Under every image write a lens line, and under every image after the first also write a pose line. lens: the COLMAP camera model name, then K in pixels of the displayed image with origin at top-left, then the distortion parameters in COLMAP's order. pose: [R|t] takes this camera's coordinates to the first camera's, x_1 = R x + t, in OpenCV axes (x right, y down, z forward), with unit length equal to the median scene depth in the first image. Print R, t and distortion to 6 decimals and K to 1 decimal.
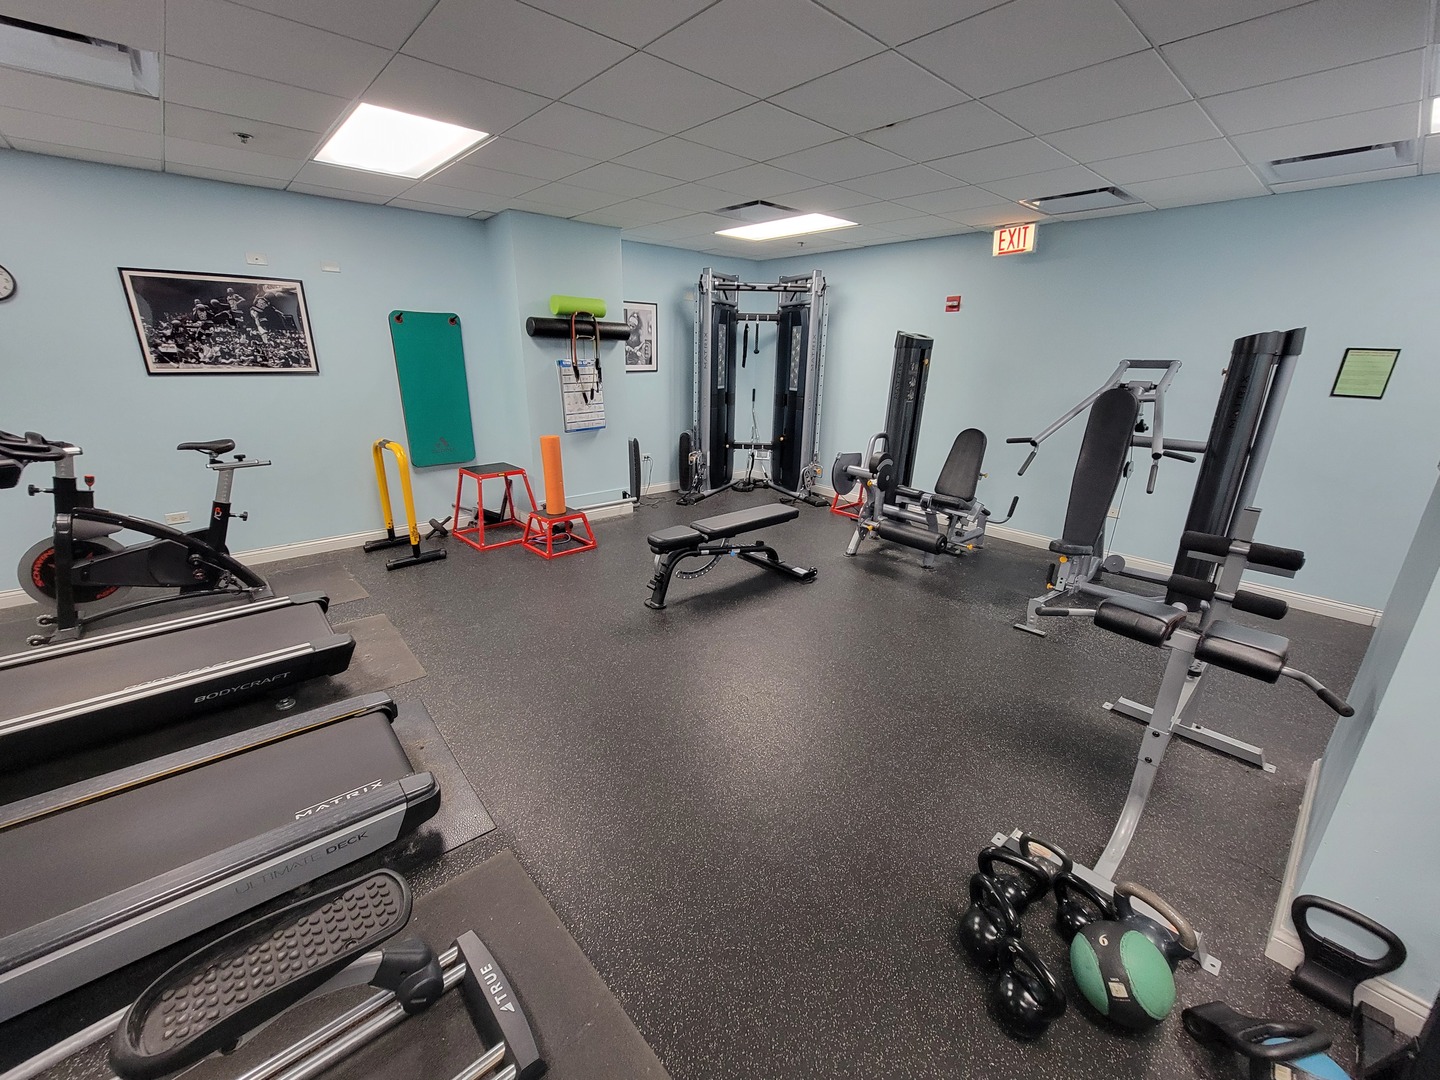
lens RADIAL K [[582.0, 0, 718.1], [0, 582.0, 542.7], [0, 0, 1]] dist [-0.003220, 0.000218]
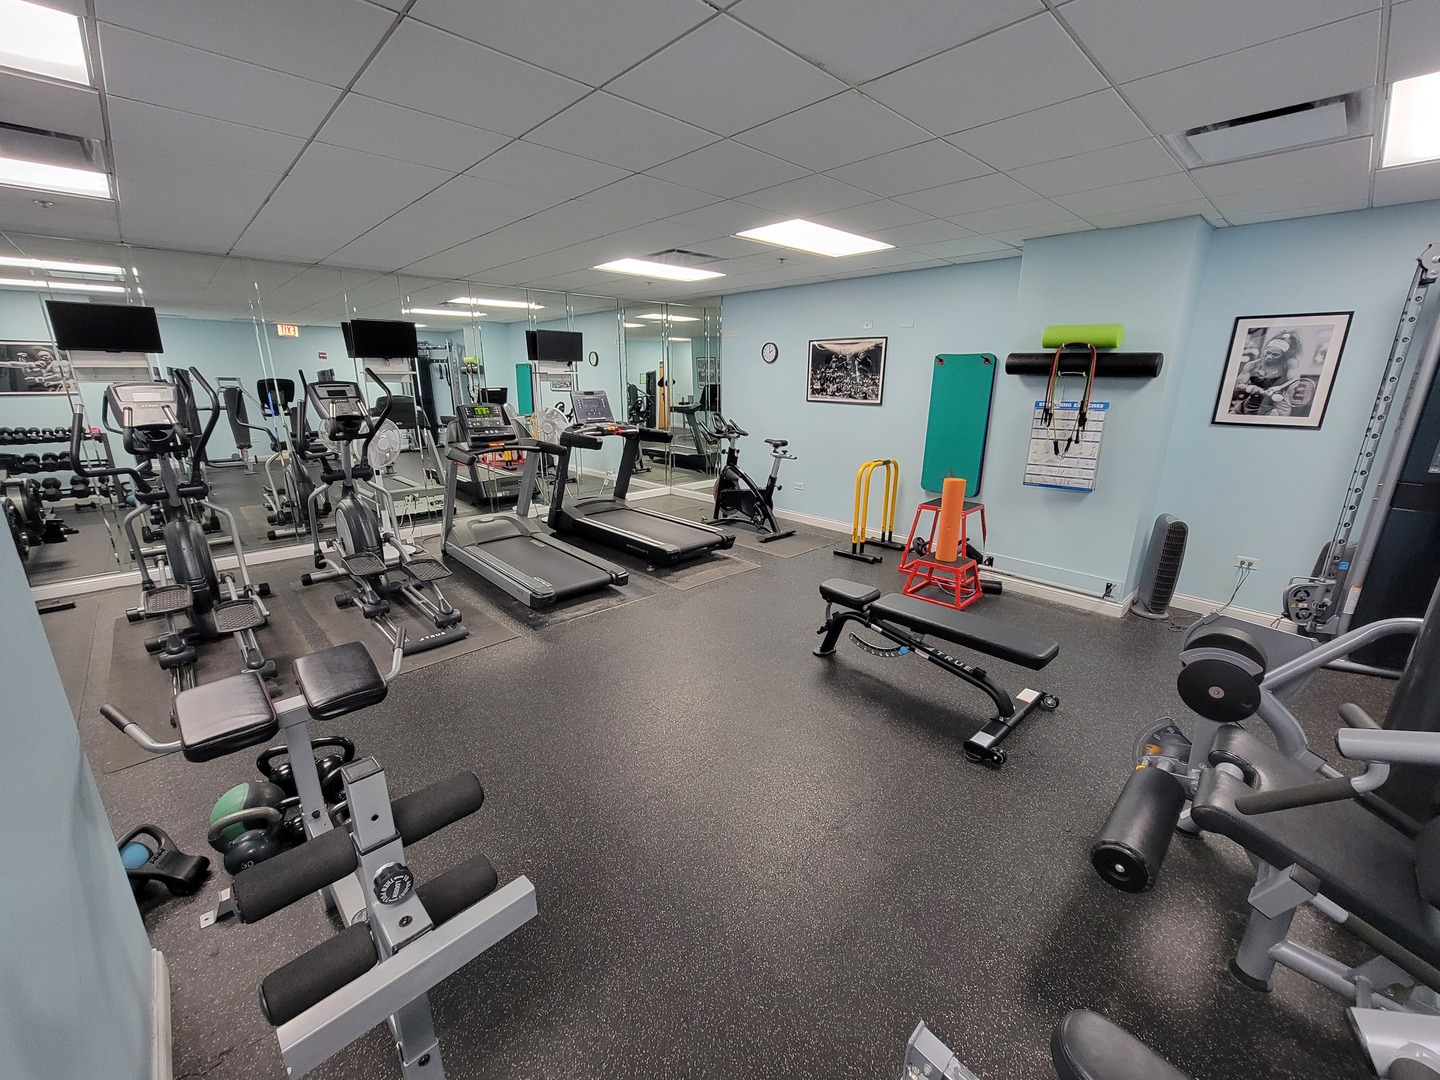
lens RADIAL K [[582.0, 0, 717.0], [0, 582.0, 541.6], [0, 0, 1]] dist [-0.003220, 0.000218]
pose [[0.034802, 0.257592, -0.965627, 0.708035], [-0.323151, 0.917208, 0.233029, -0.207109], [0.945707, 0.303933, 0.115162, 0.628959]]
